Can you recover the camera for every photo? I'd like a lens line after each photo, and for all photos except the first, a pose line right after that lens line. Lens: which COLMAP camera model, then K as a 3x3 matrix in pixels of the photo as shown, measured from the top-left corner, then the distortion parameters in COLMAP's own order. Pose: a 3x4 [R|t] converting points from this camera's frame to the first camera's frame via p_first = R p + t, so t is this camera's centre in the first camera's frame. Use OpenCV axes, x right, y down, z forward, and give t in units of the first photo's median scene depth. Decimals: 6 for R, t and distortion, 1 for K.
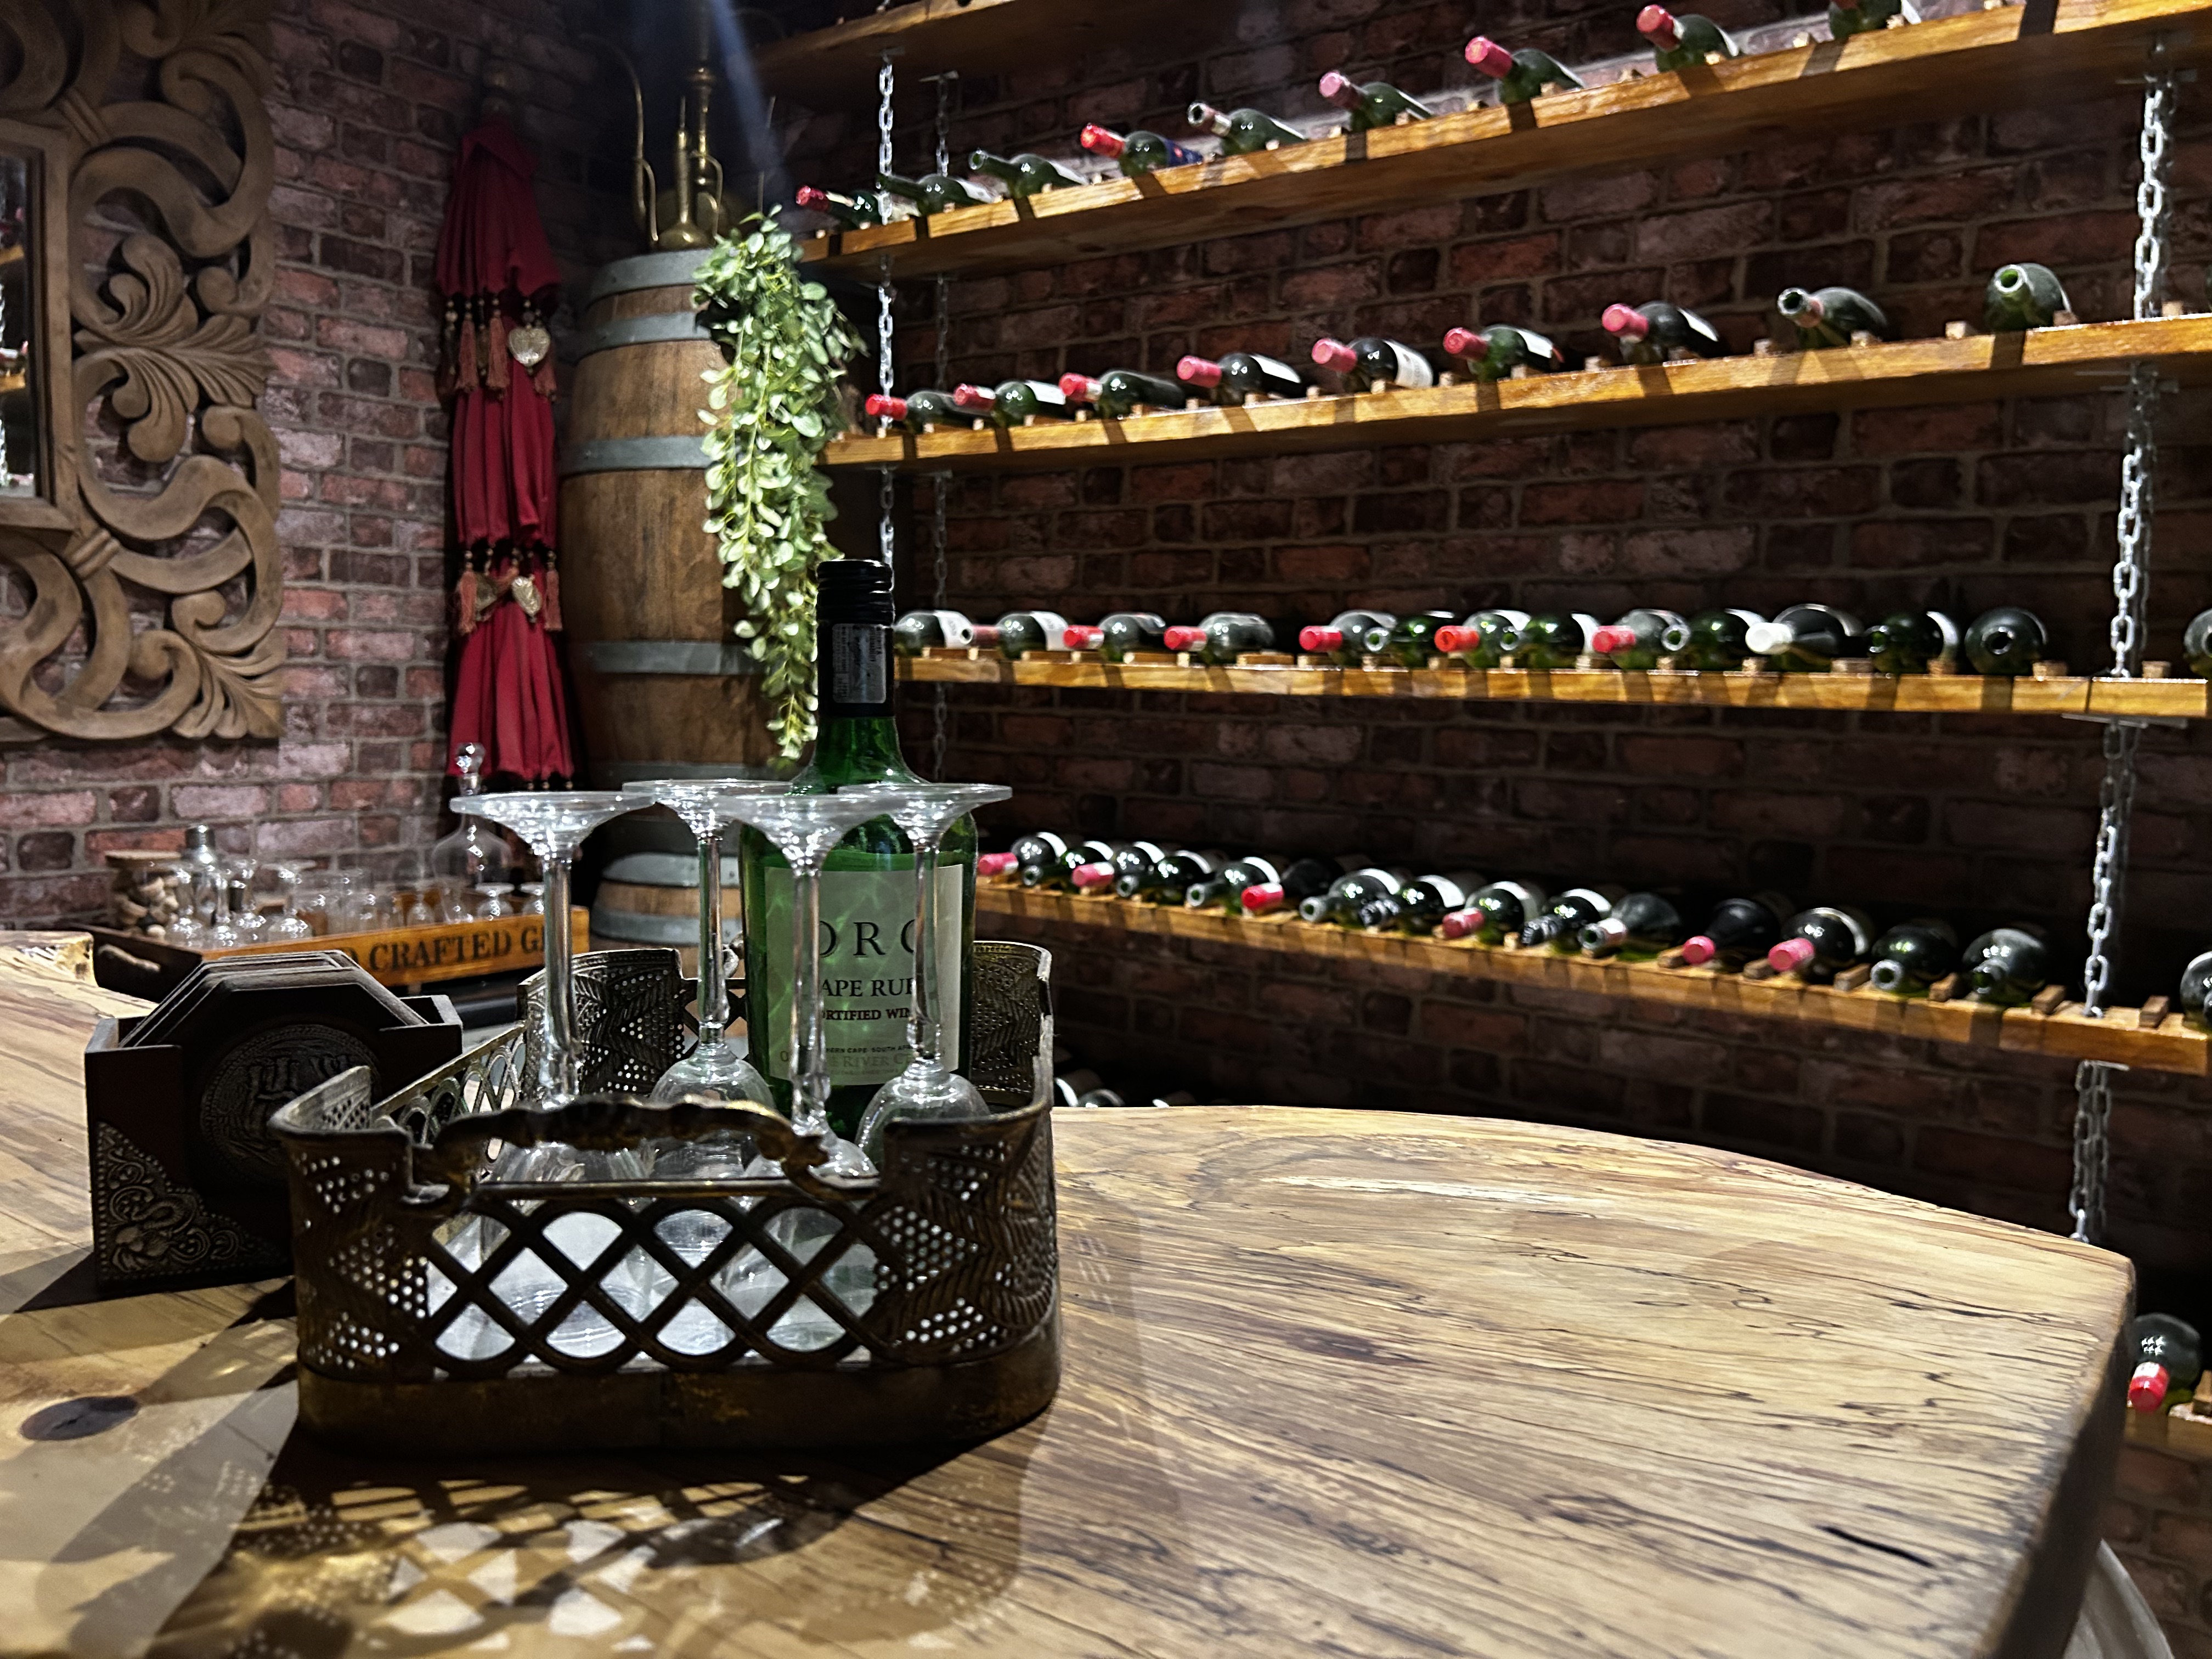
lens RADIAL K [[1689.7, 0, 1113.5], [0, 1689.7, 838.2], [0, 0, 1]] dist [0.033009, -0.049084]
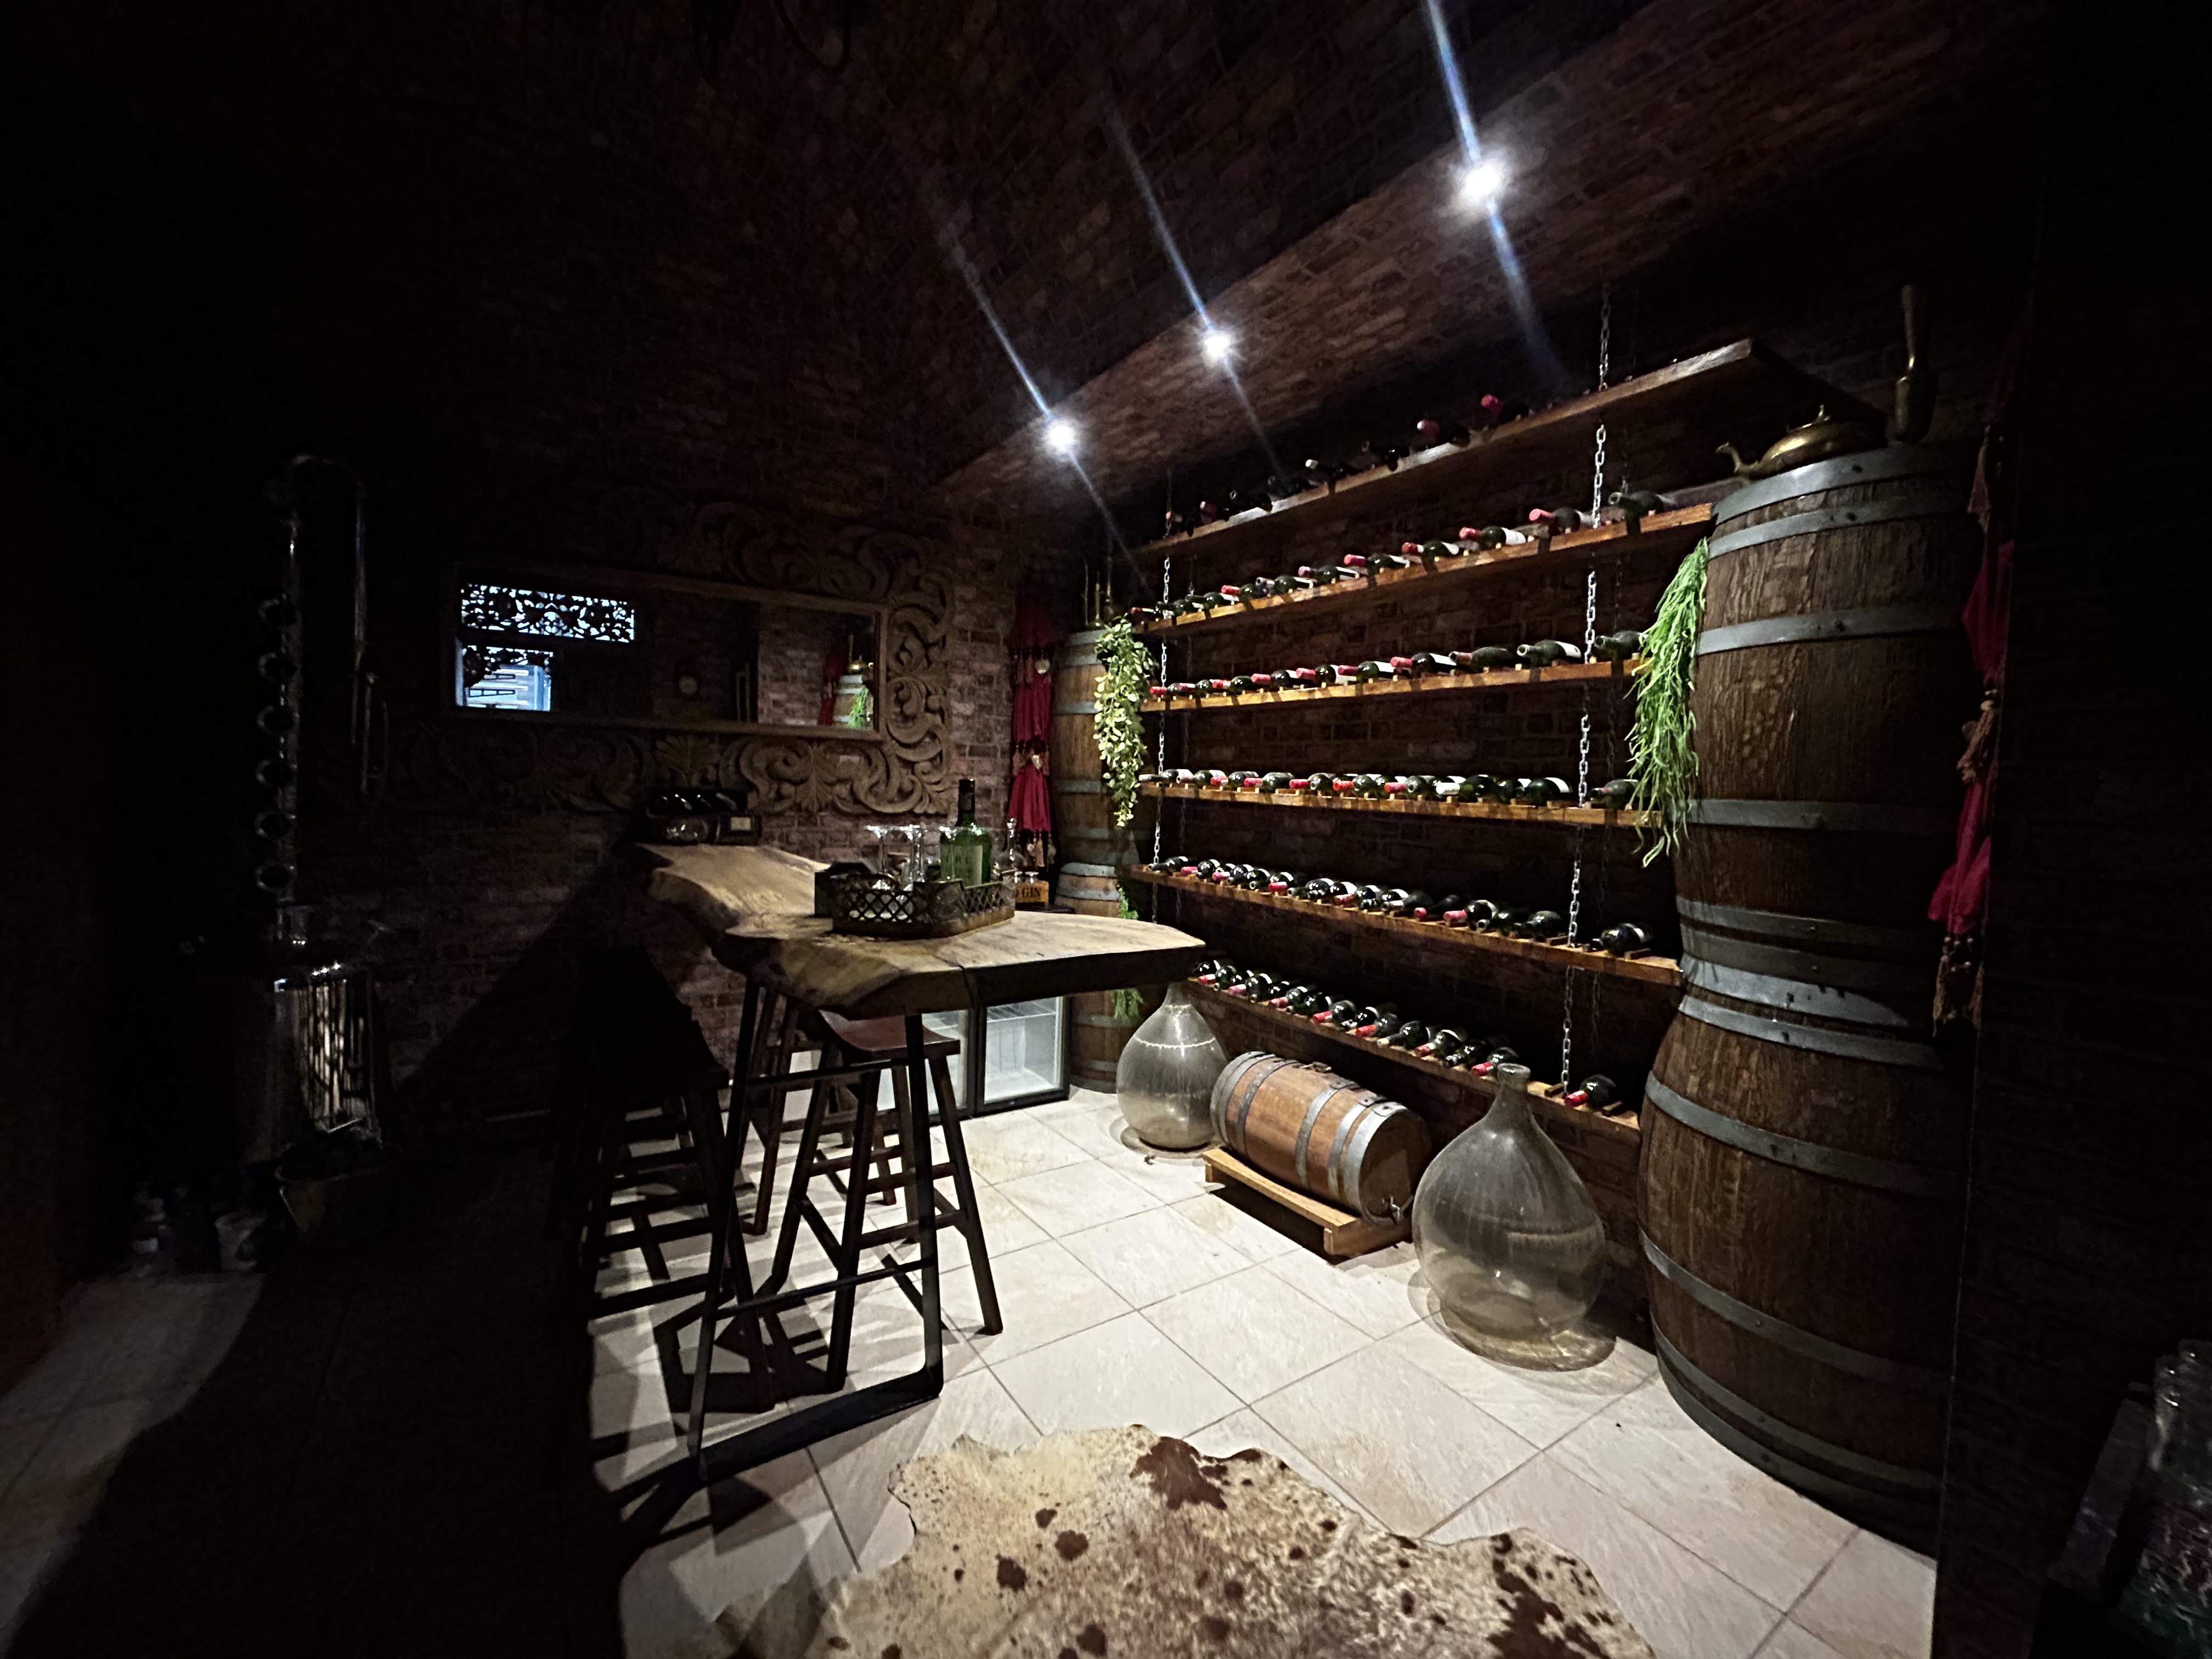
lens RADIAL K [[889.1, 0, 1107.7], [0, 889.1, 831.5], [0, 0, 1]] dist [-0.004339, 0.001489]
pose [[0.941582, 0.029889, -0.335455, 0.241068], [-0.045489, 0.998213, -0.038742, 0.013189], [0.333698, 0.051738, 0.941259, -0.267974]]
